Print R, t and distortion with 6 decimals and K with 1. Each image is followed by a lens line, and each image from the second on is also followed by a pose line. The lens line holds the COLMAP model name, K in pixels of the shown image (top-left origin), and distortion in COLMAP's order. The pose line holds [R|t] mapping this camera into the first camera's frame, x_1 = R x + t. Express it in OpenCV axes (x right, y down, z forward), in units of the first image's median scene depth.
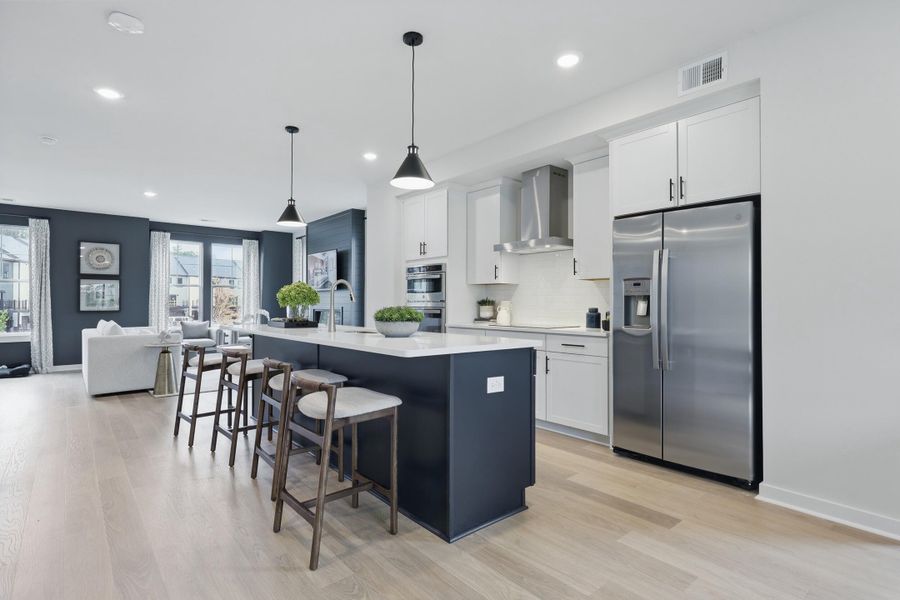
lens RADIAL K [[443.3, 0, 450.0], [0, 443.3, 300.0], [0, 0, 1]] dist [-0.001333, 0.000417]
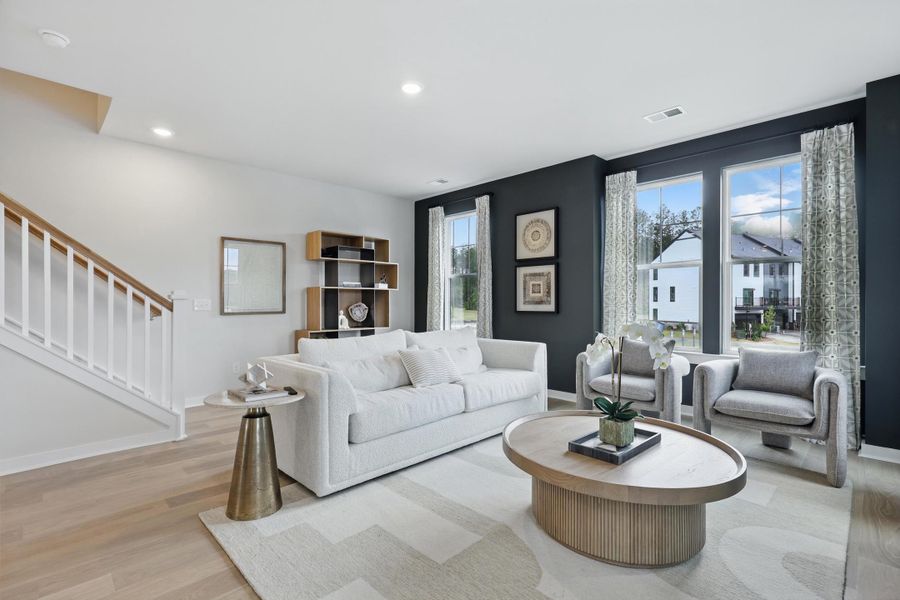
lens RADIAL K [[424.4, 0, 450.0], [0, 424.4, 300.0], [0, 0, 1]] dist [0.000291, 0.000190]
pose [[0.073251, -0.000662, -0.997313, -0.150665], [0.007019, 0.999975, -0.000148, 0.005694], [0.997289, -0.006990, 0.073254, 0.835588]]
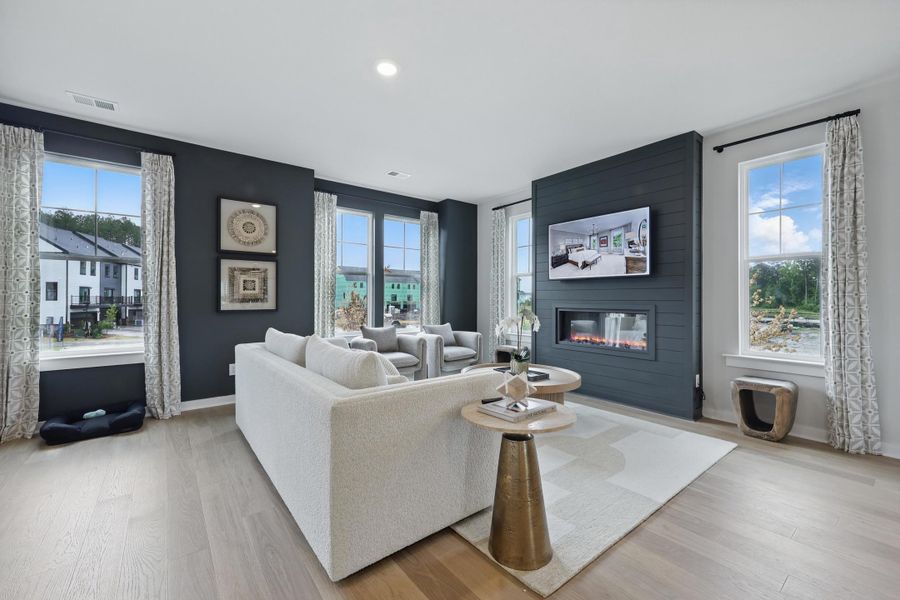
lens RADIAL K [[364.9, 0, 450.0], [0, 364.9, 300.0], [0, 0, 1]] dist [-0.001432, -0.000219]
pose [[0.998982, 0.002565, -0.045042, -0.491201], [-0.002227, 0.999969, 0.007556, 0.005385], [0.045060, -0.007448, 0.998957, 0.505717]]
